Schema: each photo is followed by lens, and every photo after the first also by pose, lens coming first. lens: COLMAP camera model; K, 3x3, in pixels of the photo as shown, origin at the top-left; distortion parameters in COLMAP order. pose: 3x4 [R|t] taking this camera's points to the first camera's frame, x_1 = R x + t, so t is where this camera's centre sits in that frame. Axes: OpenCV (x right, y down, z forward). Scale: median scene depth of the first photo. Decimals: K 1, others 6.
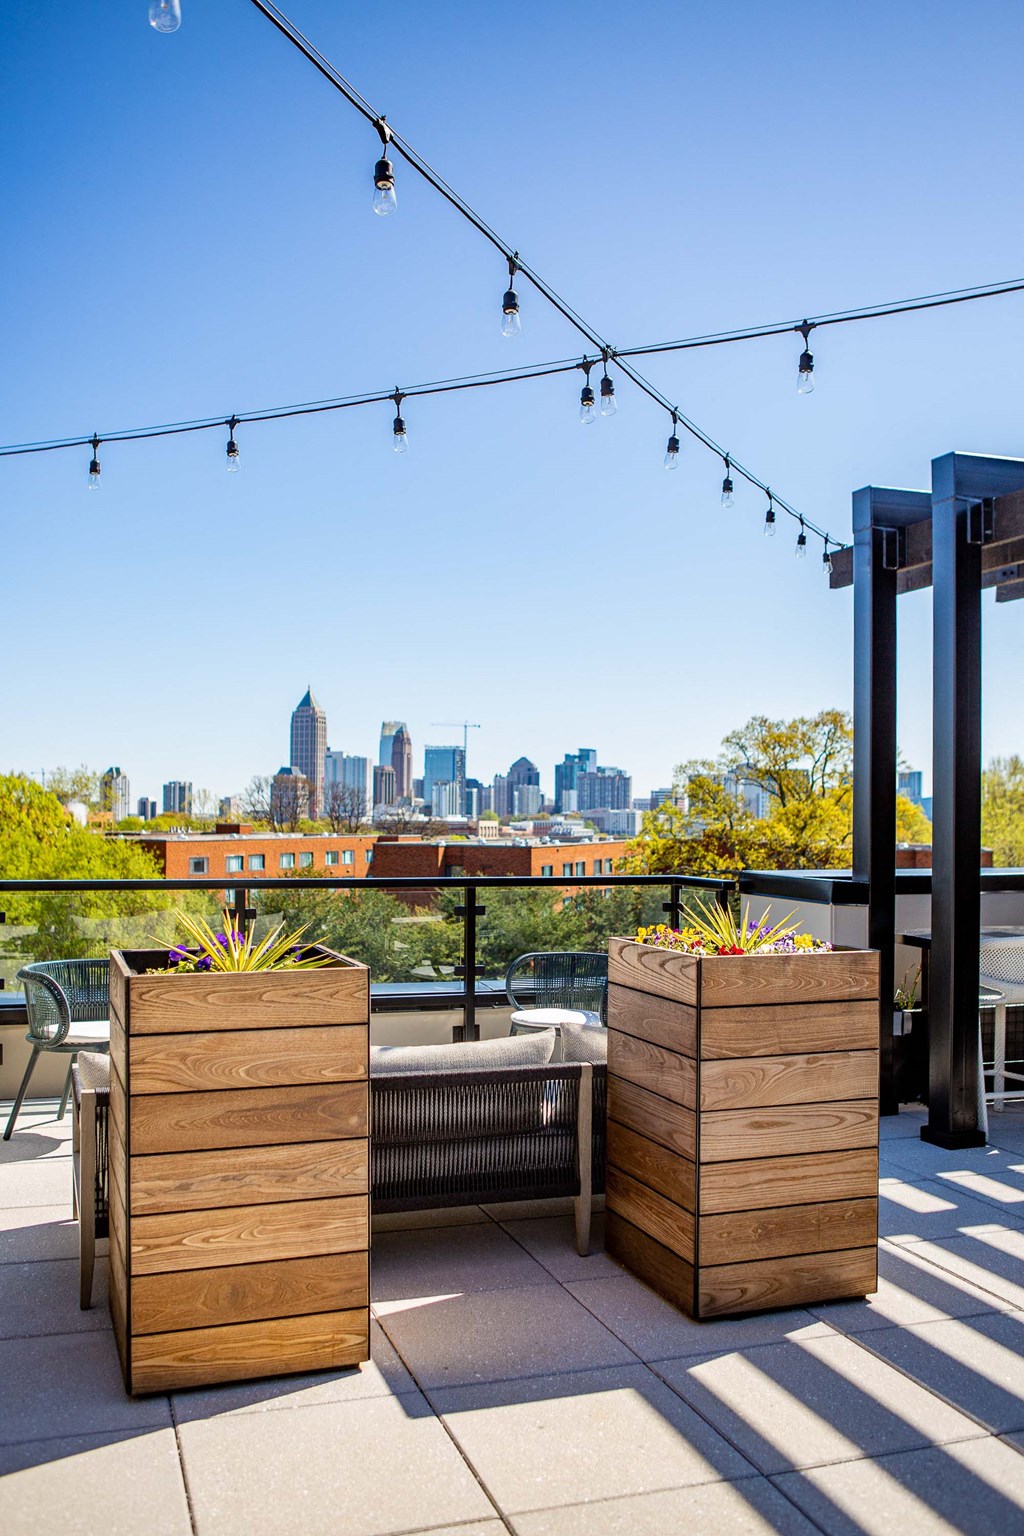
lens RADIAL K [[1330.7, 0, 491.7], [0, 1330.7, 796.5], [0, 0, 1]] dist [-0.046059, 0.012669]
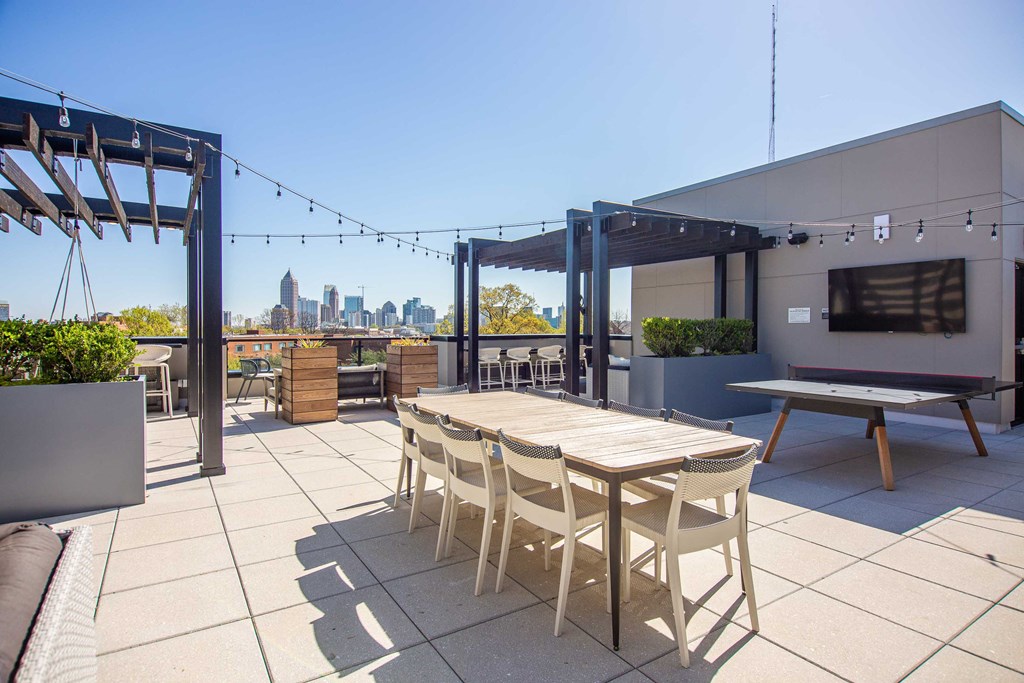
lens RADIAL K [[556.9, 0, 521.7], [0, 556.9, 338.0], [0, 0, 1]] dist [0.006136, -0.002063]
pose [[0.967172, -0.009995, 0.253926, 0.031945], [0.000816, 0.999343, 0.036227, 0.004096], [-0.254121, -0.034830, 0.966545, -0.755545]]
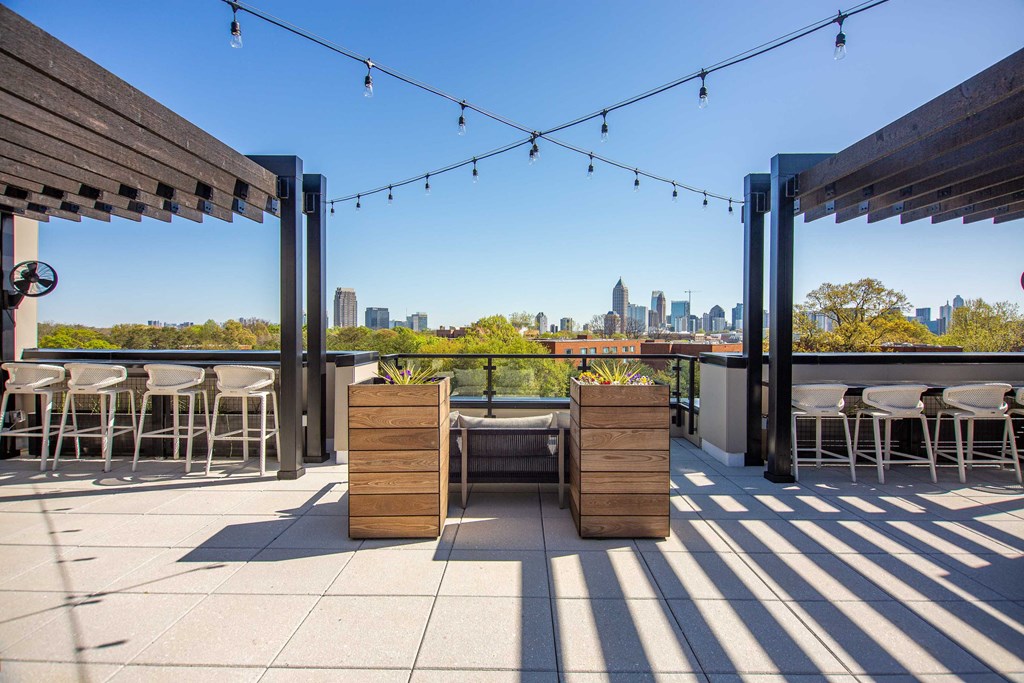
lens RADIAL K [[556.9, 0, 509.4], [0, 556.9, 334.0], [0, 0, 1]] dist [0.006136, -0.002063]
pose [[0.944823, -0.002463, -0.327573, 0.210934], [0.008609, 0.999813, 0.017312, 0.006517], [0.327469, -0.019177, 0.944667, 0.009742]]
